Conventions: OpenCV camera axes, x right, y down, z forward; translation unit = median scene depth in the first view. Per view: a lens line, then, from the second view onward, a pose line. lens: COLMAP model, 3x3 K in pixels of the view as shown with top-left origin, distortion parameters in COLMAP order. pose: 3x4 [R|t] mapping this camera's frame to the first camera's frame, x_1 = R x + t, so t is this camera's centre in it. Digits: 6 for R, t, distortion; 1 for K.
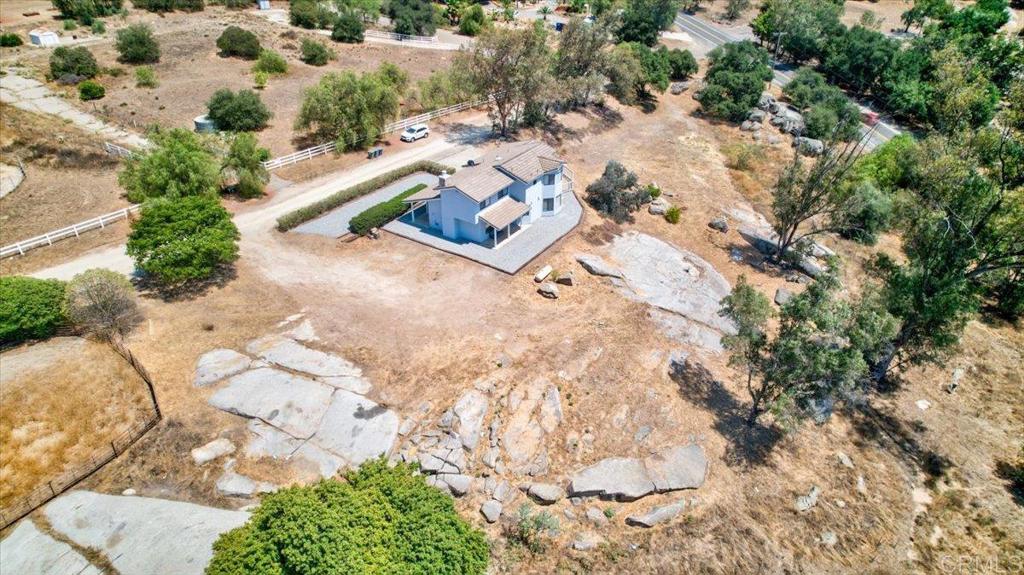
lens RADIAL K [[656.4, 0, 512.0], [0, 656.4, 287.5], [0, 0, 1]] dist [-0.027739, 0.000919]
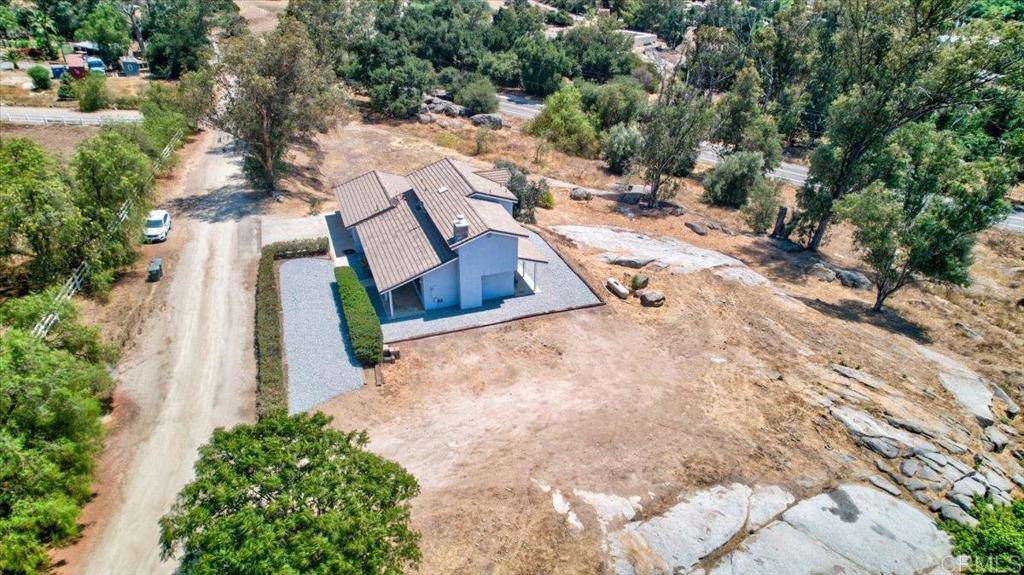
lens RADIAL K [[656.4, 0, 512.0], [0, 656.4, 287.5], [0, 0, 1]] dist [-0.027739, 0.000919]
pose [[0.581630, -0.388999, 0.714413, -0.606487], [0.420617, 0.895546, 0.145187, -0.194277], [-0.696267, 0.216049, 0.684496, 0.533316]]
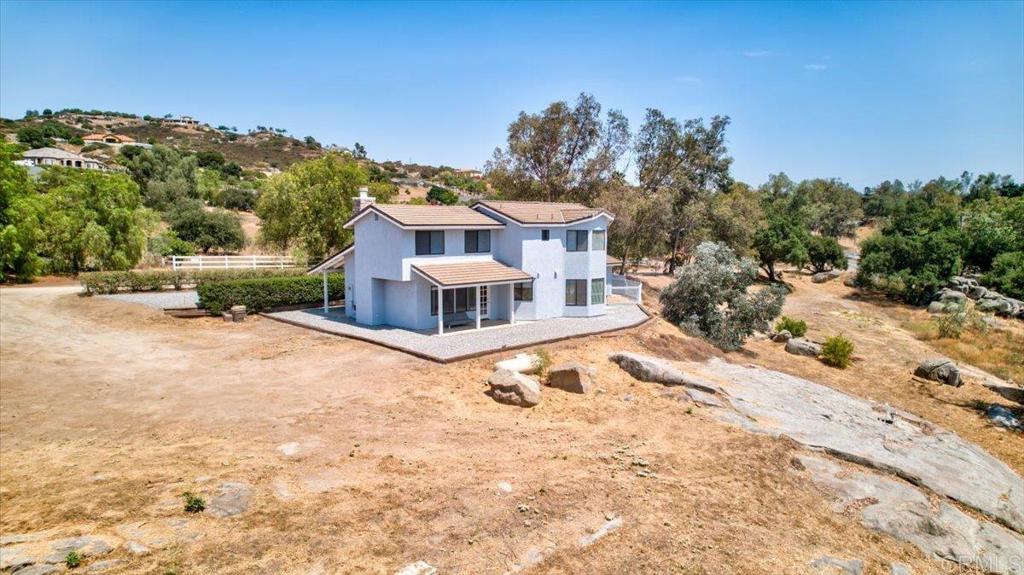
lens RADIAL K [[656.4, 0, 512.0], [0, 656.4, 287.5], [0, 0, 1]] dist [-0.027739, 0.000919]
pose [[0.979303, 0.025391, -0.200802, 0.124741], [-0.110991, 0.896996, -0.427878, 0.110411], [0.169255, 0.441309, 0.881248, 0.611556]]
